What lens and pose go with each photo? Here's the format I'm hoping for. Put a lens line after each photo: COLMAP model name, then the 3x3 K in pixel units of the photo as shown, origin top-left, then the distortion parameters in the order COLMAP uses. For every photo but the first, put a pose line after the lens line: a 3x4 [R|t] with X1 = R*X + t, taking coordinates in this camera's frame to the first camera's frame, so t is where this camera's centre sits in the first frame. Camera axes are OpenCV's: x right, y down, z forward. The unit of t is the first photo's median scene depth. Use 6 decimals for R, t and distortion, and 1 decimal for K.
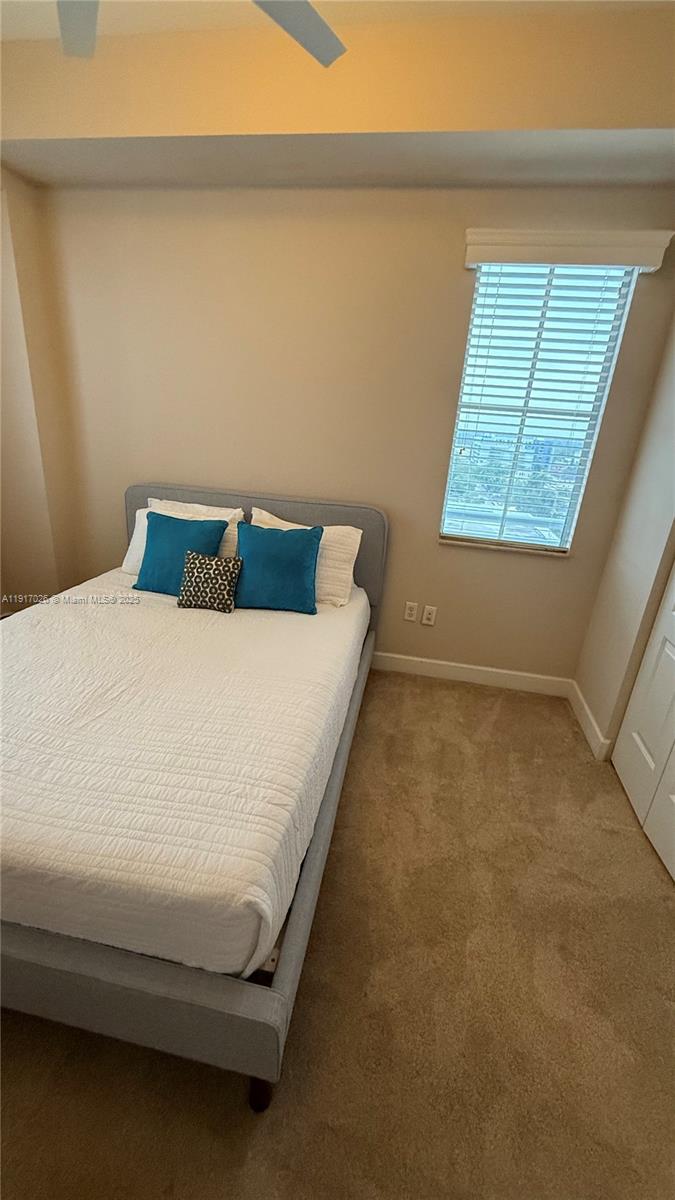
lens RADIAL K [[477.6, 0, 337.0], [0, 477.6, 598.2], [0, 0, 1]] dist [-0.001420, 0.000712]
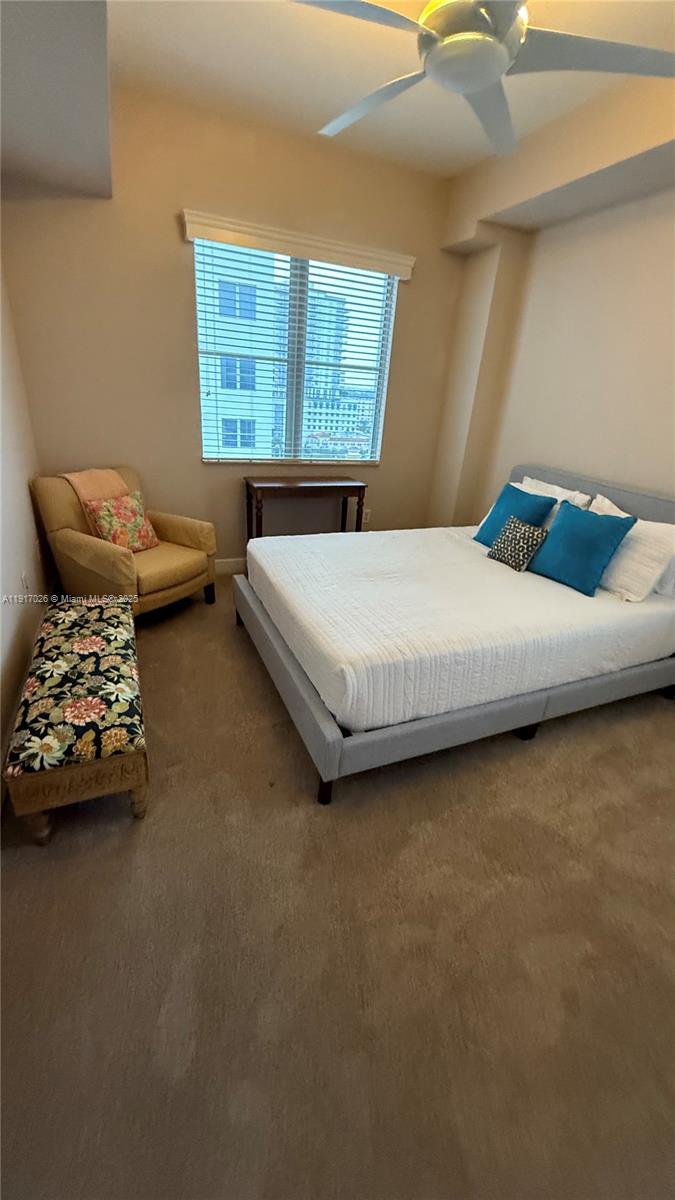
lens RADIAL K [[477.6, 0, 342.4], [0, 477.6, 602.5], [0, 0, 1]] dist [-0.001420, 0.000712]
pose [[0.550984, 0.318327, -0.771418, 0.462793], [-0.325215, 0.933212, 0.152807, 0.062702], [0.768539, 0.166682, 0.617709, -0.048378]]
